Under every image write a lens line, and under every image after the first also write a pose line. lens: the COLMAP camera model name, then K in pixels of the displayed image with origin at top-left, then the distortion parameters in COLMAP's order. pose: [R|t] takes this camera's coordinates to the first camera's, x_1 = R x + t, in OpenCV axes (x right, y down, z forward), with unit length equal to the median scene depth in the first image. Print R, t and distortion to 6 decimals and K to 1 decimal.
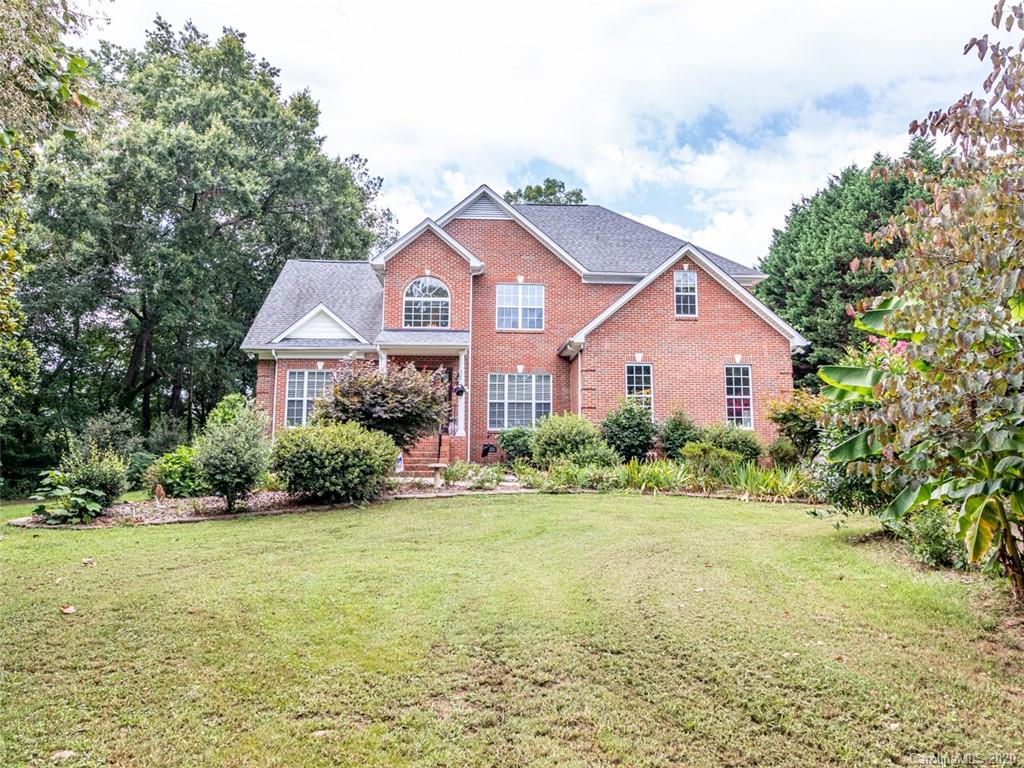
lens RADIAL K [[639.5, 0, 512.0], [0, 639.5, 384.0], [0, 0, 1]] dist [0.002754, 0.000797]
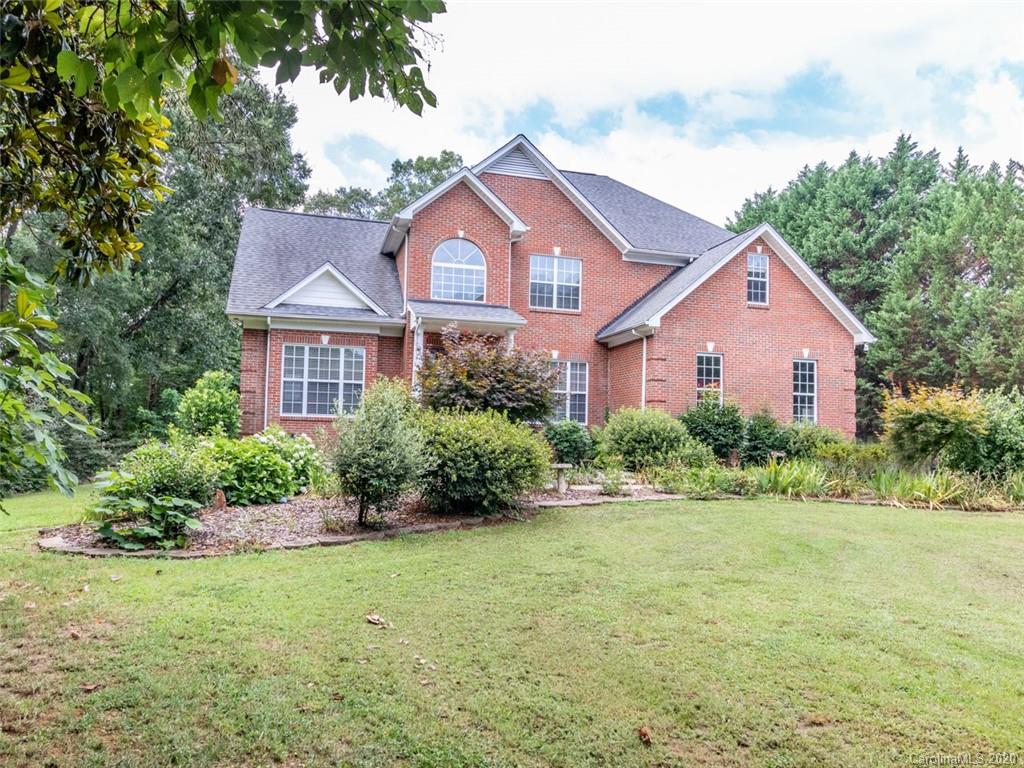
lens RADIAL K [[664.3, 0, 511.9], [0, 664.3, 423.0], [0, 0, 1]] dist [0.000640, 0.001779]
pose [[0.978622, 0.021513, 0.204540, -0.260394], [-0.036157, 0.997021, 0.068131, 0.011542], [-0.202465, -0.074070, 0.976484, 0.129691]]
